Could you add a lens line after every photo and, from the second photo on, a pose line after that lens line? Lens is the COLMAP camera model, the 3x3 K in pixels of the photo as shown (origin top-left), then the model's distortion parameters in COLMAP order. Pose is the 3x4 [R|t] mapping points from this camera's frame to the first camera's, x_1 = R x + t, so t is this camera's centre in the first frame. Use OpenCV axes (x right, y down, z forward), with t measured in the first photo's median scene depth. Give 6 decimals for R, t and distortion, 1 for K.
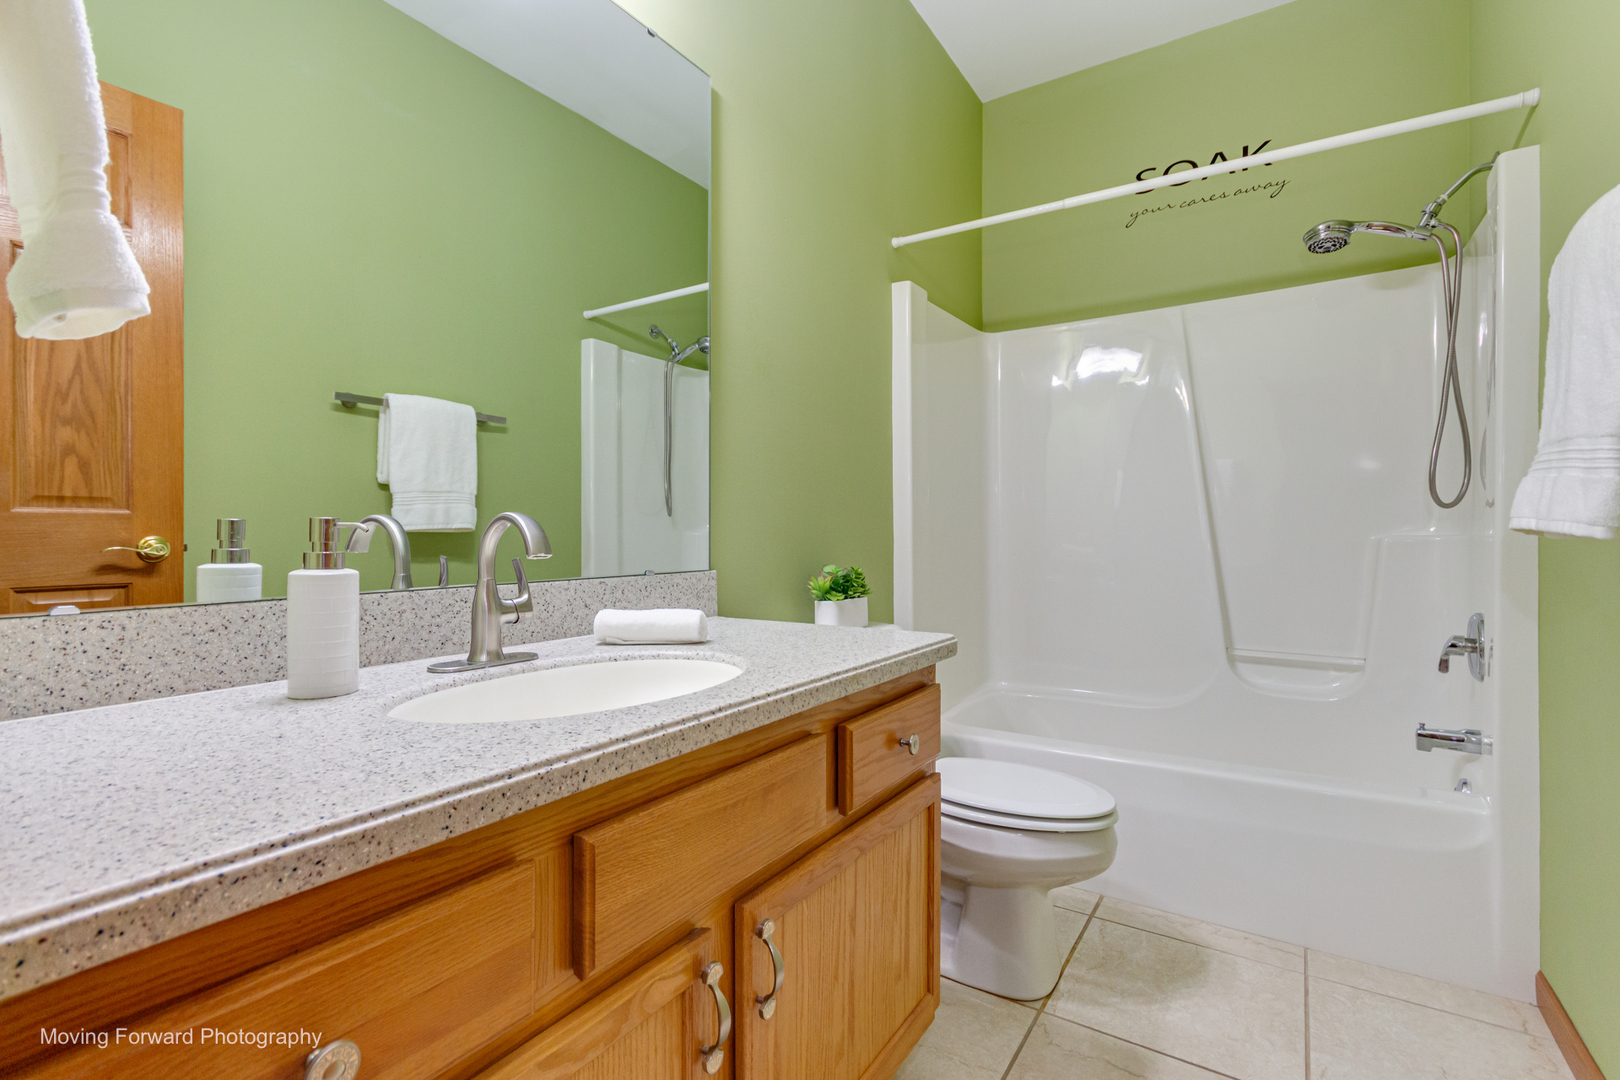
lens RADIAL K [[754.5, 0, 810.2], [0, 754.5, 534.9], [0, 0, 1]] dist [0.011239, -0.000917]
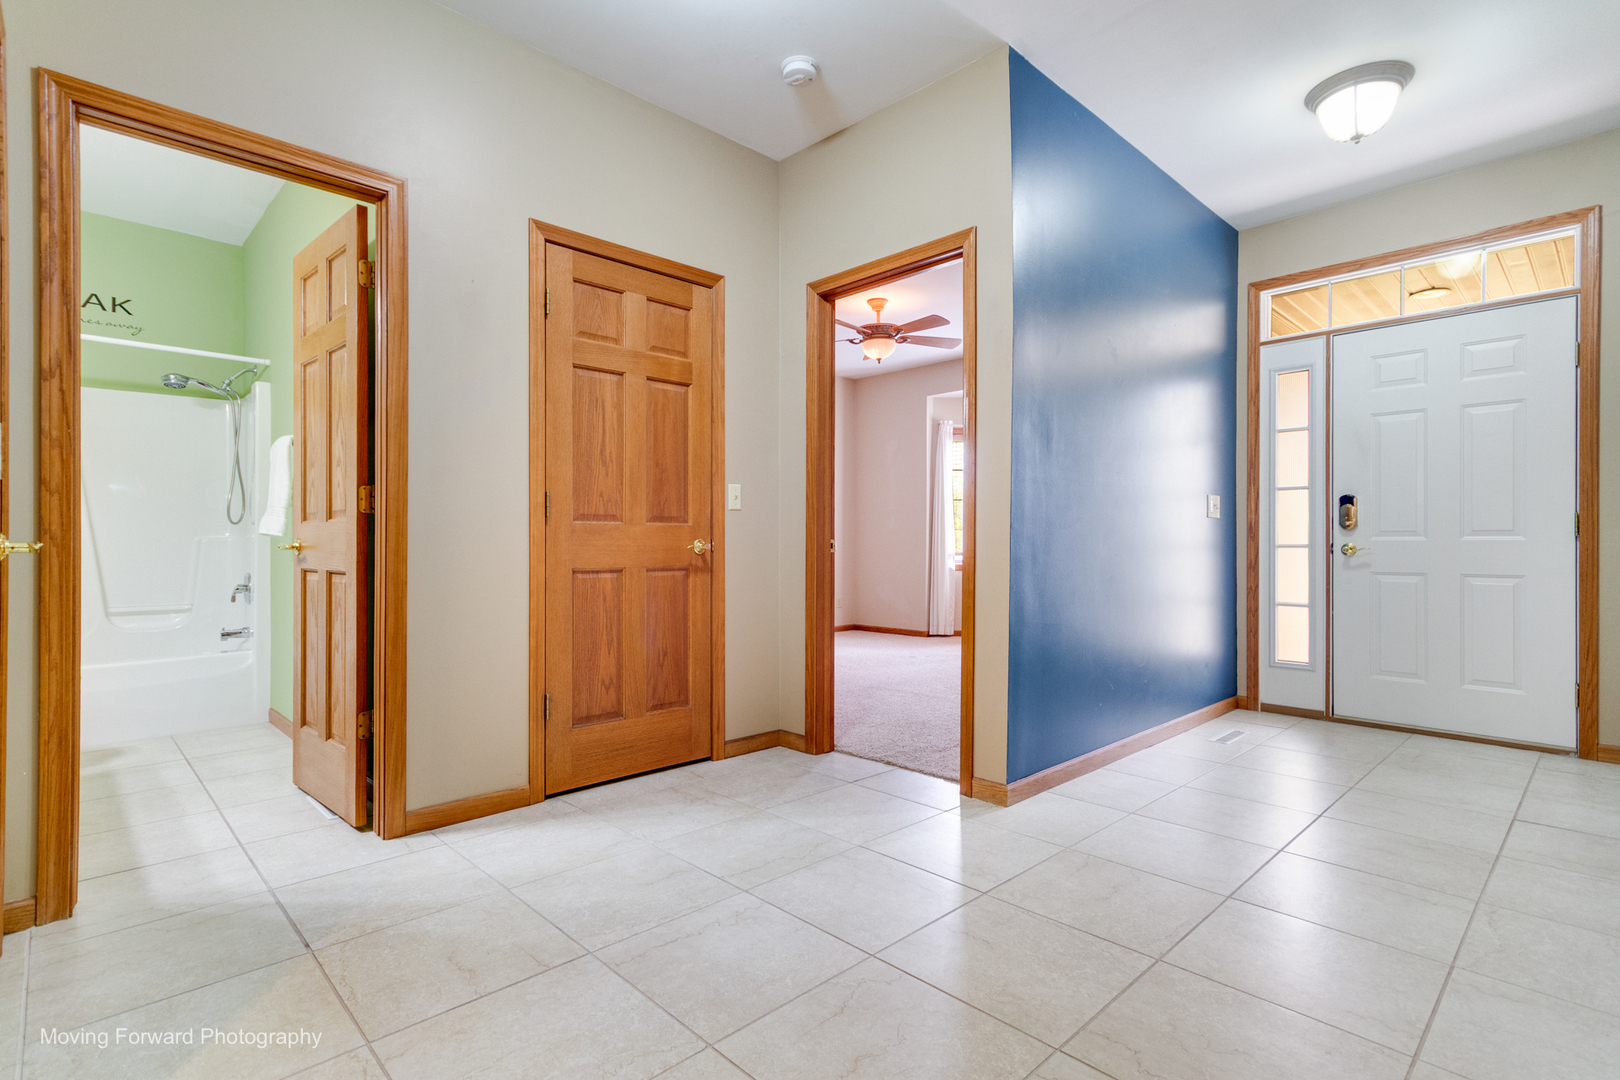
lens RADIAL K [[753.6, 0, 801.4], [0, 753.6, 538.8], [0, 0, 1]] dist [0.002684, 0.001182]
pose [[0.214426, 0.004353, 0.976730, -0.883946], [0.002807, 0.999983, -0.005073, 0.019482], [-0.976736, 0.003830, 0.214410, -0.999588]]
